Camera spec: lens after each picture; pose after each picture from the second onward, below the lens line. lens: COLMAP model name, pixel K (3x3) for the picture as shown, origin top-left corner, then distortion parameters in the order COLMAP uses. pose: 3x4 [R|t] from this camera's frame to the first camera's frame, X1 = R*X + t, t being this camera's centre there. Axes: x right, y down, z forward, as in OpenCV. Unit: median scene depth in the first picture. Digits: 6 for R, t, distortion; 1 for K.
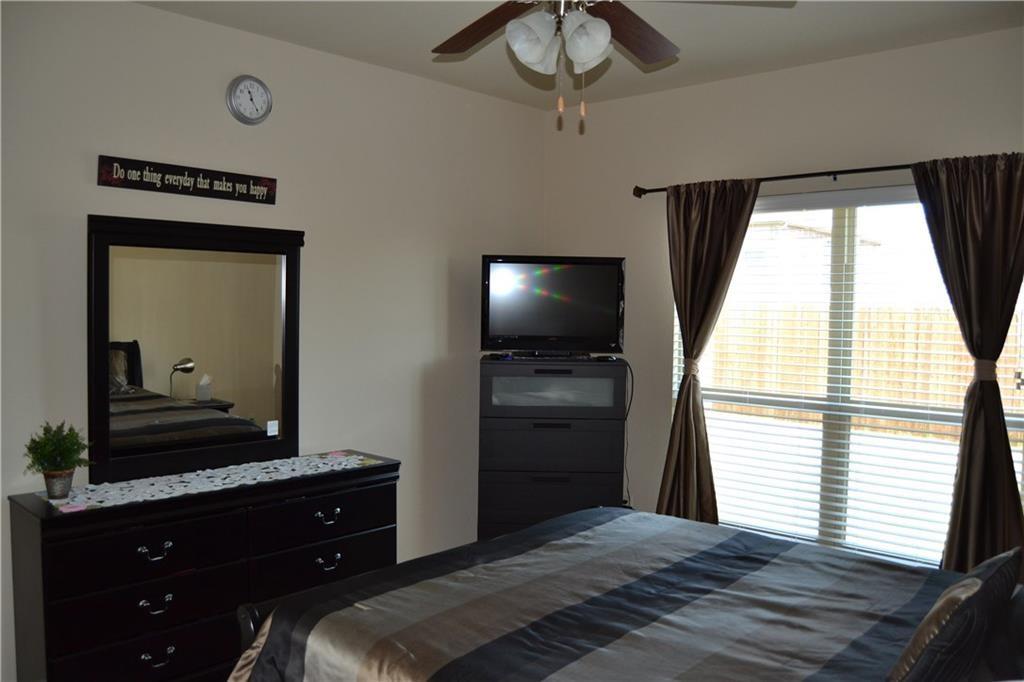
lens RADIAL K [[816.7, 0, 508.8], [0, 816.7, 337.3], [0, 0, 1]] dist [-0.094001, 0.033476]
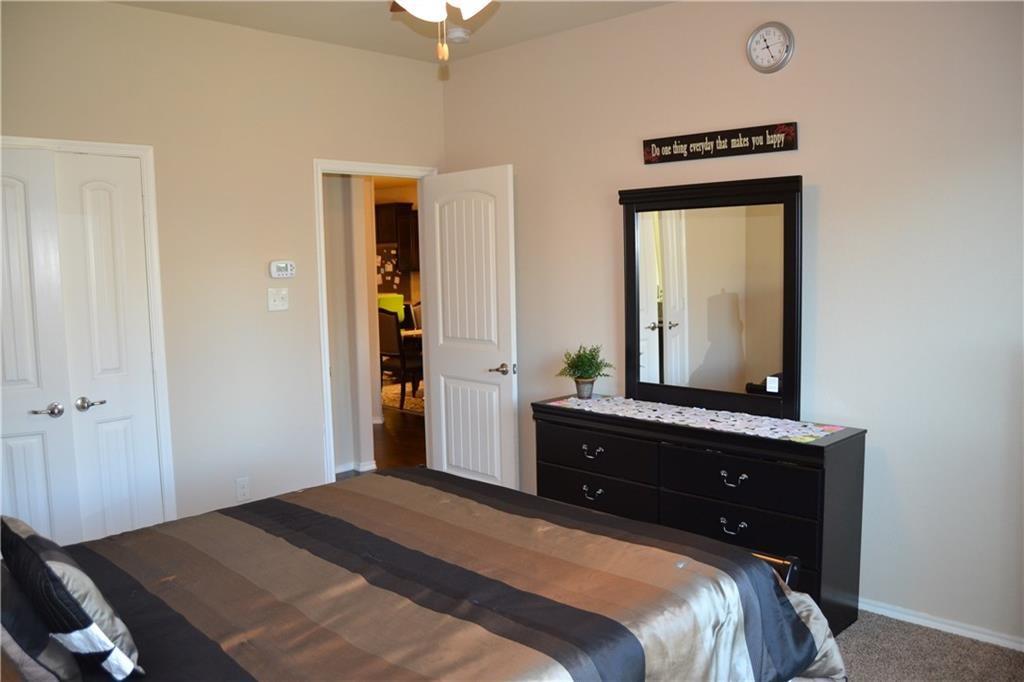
lens RADIAL K [[816.7, 0, 508.8], [0, 816.7, 337.3], [0, 0, 1]] dist [-0.094001, 0.033476]
pose [[-0.038127, 0.083594, -0.995770, 0.709587], [-0.021779, 0.996189, 0.084464, -0.019964], [0.999036, 0.024908, -0.036161, 0.749245]]
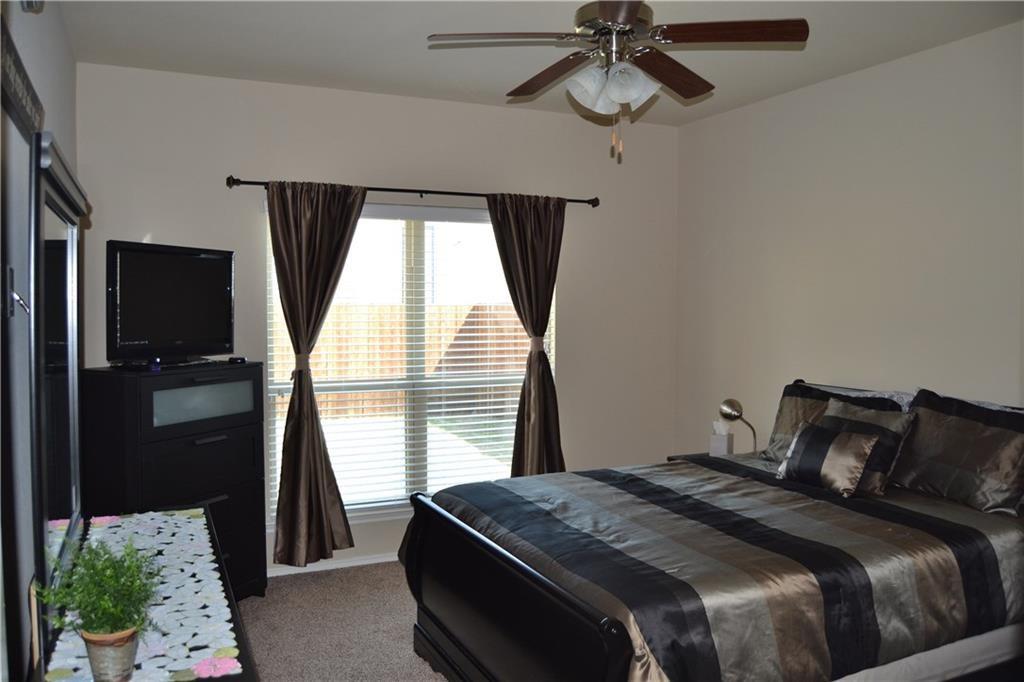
lens RADIAL K [[816.7, 0, 508.8], [0, 816.7, 337.3], [0, 0, 1]] dist [-0.094001, 0.033476]
pose [[0.383696, -0.044536, 0.922385, -0.760409], [0.041173, 0.998668, 0.031092, -0.019364], [-0.922541, 0.026047, 0.385018, 0.454003]]
